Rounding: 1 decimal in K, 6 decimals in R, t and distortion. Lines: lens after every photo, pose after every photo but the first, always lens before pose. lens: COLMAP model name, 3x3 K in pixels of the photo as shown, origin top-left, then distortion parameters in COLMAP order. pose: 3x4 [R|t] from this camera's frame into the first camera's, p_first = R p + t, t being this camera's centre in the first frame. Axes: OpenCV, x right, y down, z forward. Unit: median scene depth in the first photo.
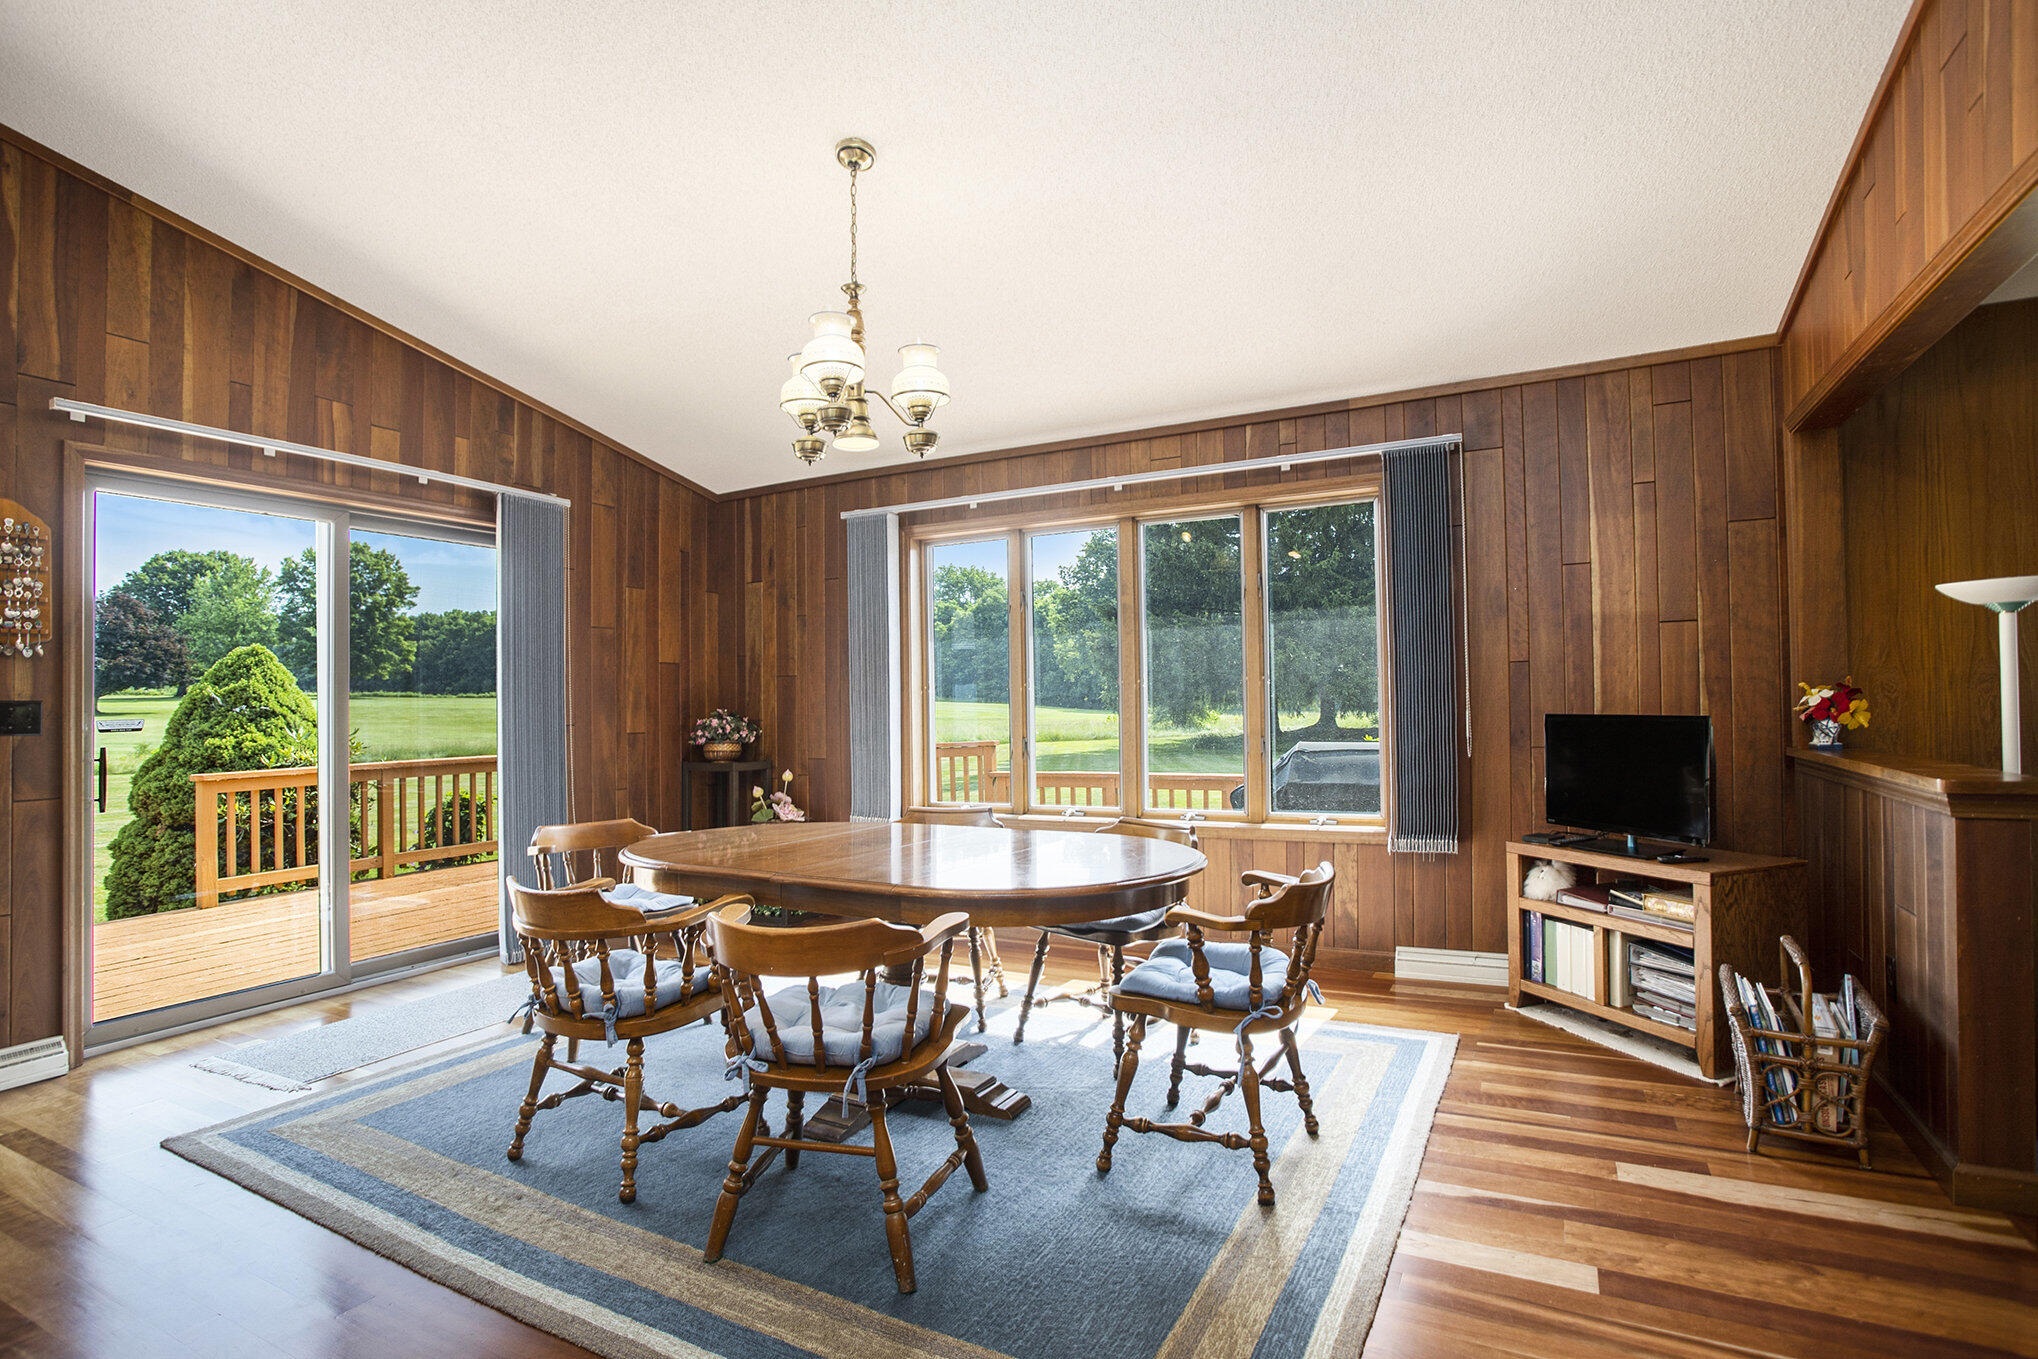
lens RADIAL K [[983.0, 0, 994.7], [0, 983.0, 718.2], [0, 0, 1]] dist [-0.028059, 0.000273]
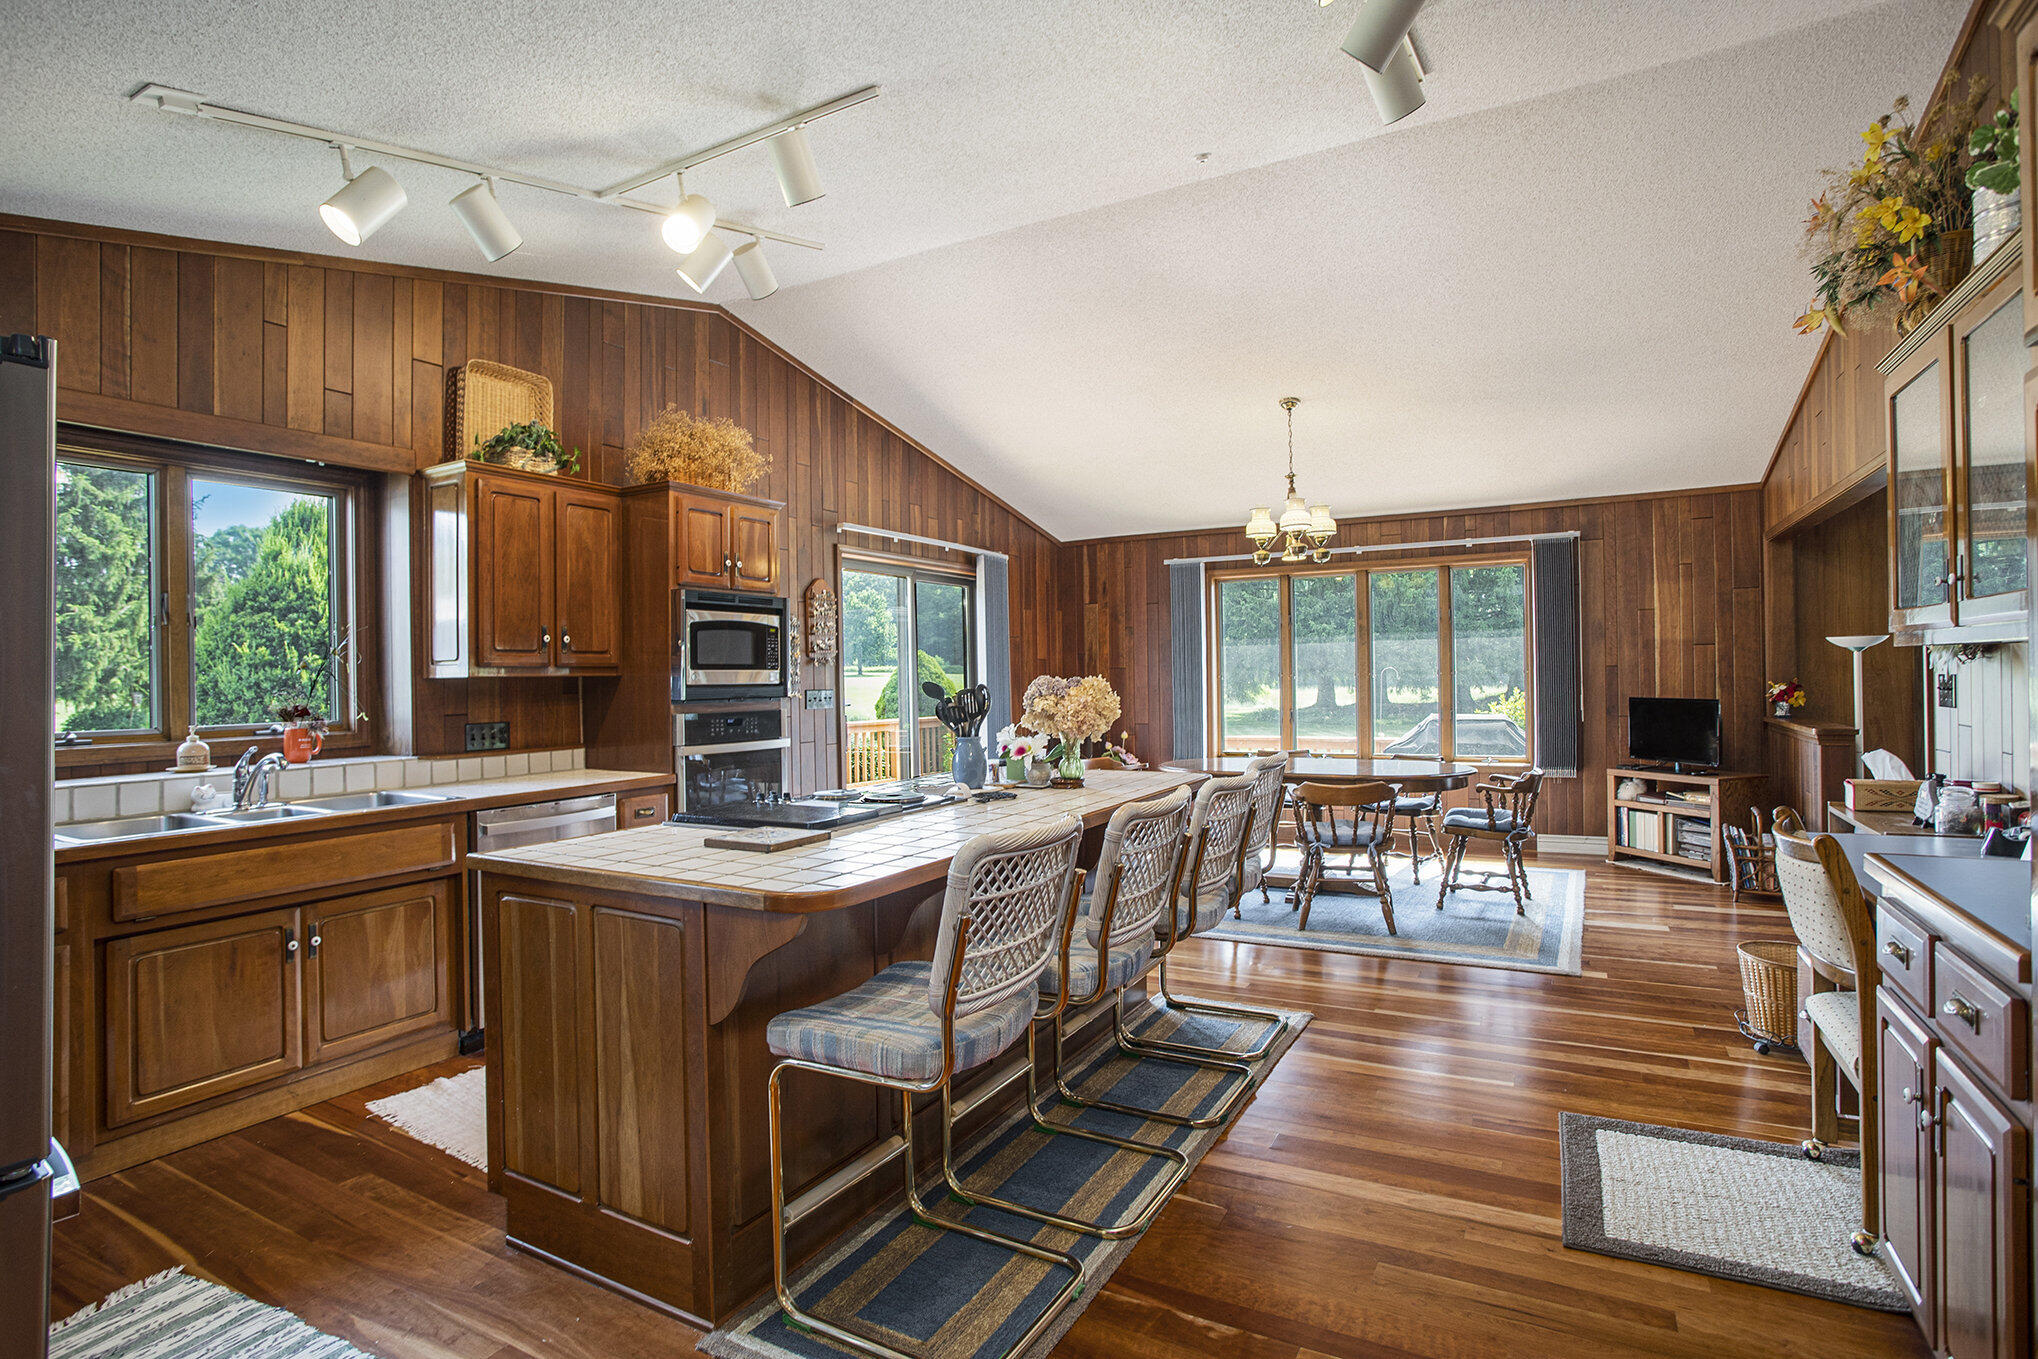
lens RADIAL K [[993.5, 0, 1031.6], [0, 993.5, 699.8], [0, 0, 1]] dist [-0.041439, 0.003572]
pose [[0.999940, 0.005910, 0.009185, -0.529245], [-0.005964, 0.999965, 0.005846, -0.002856], [-0.009151, -0.005900, 0.999941, -0.756073]]
